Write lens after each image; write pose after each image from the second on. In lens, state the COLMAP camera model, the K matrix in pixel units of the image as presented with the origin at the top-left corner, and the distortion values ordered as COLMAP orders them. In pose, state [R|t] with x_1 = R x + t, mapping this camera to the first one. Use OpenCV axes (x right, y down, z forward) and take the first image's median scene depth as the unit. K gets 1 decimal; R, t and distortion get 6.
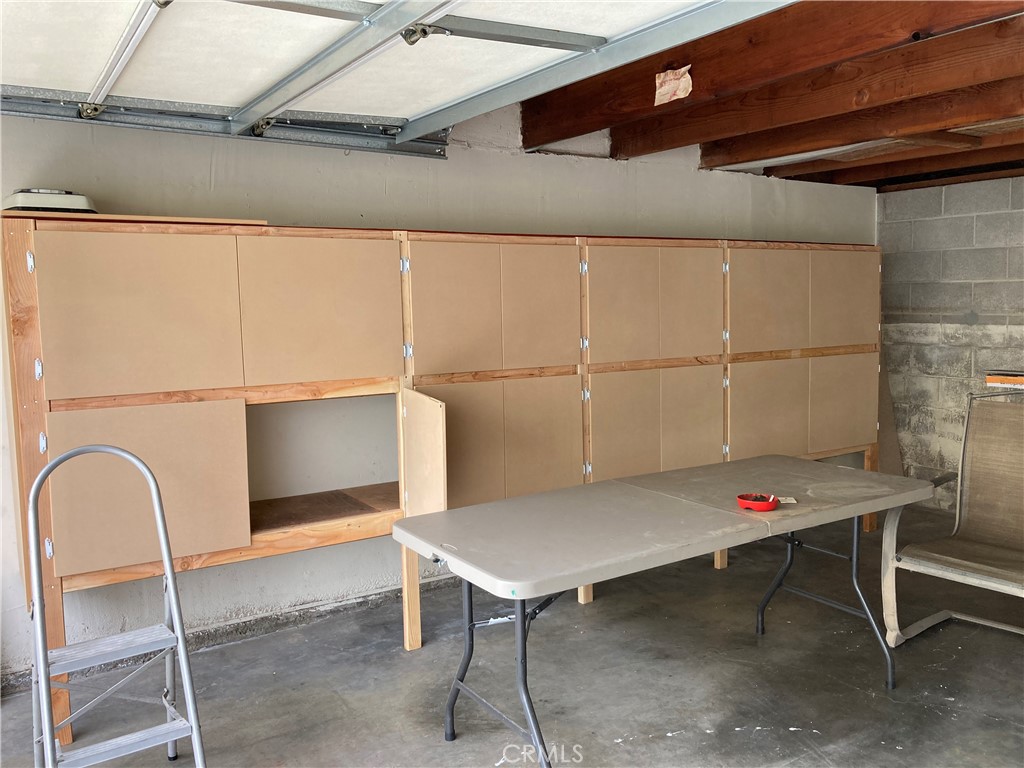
lens RADIAL K [[840.1, 0, 512.0], [0, 840.1, 384.0], [0, 0, 1]] dist [0.028684, -0.003146]
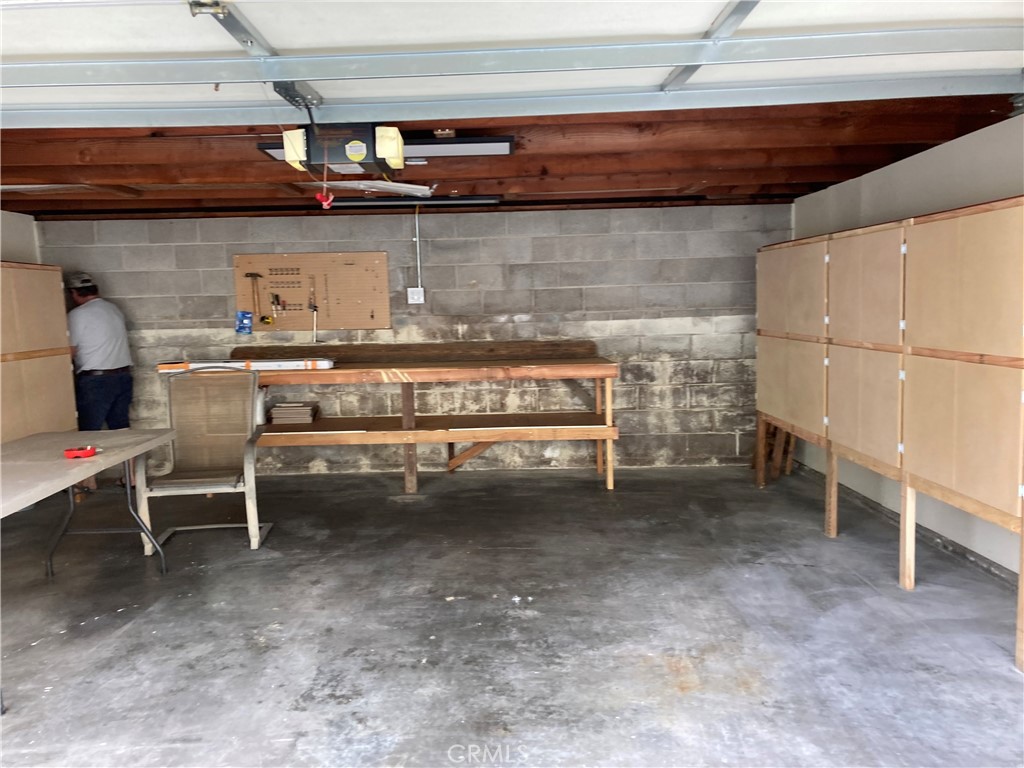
lens RADIAL K [[840.1, 0, 512.0], [0, 840.1, 384.0], [0, 0, 1]] dist [0.028684, -0.003146]
pose [[0.514737, -0.084602, 0.853164, -0.393420], [0.108054, 0.993586, 0.033335, 0.047380], [-0.850512, 0.075029, 0.520577, -0.242596]]
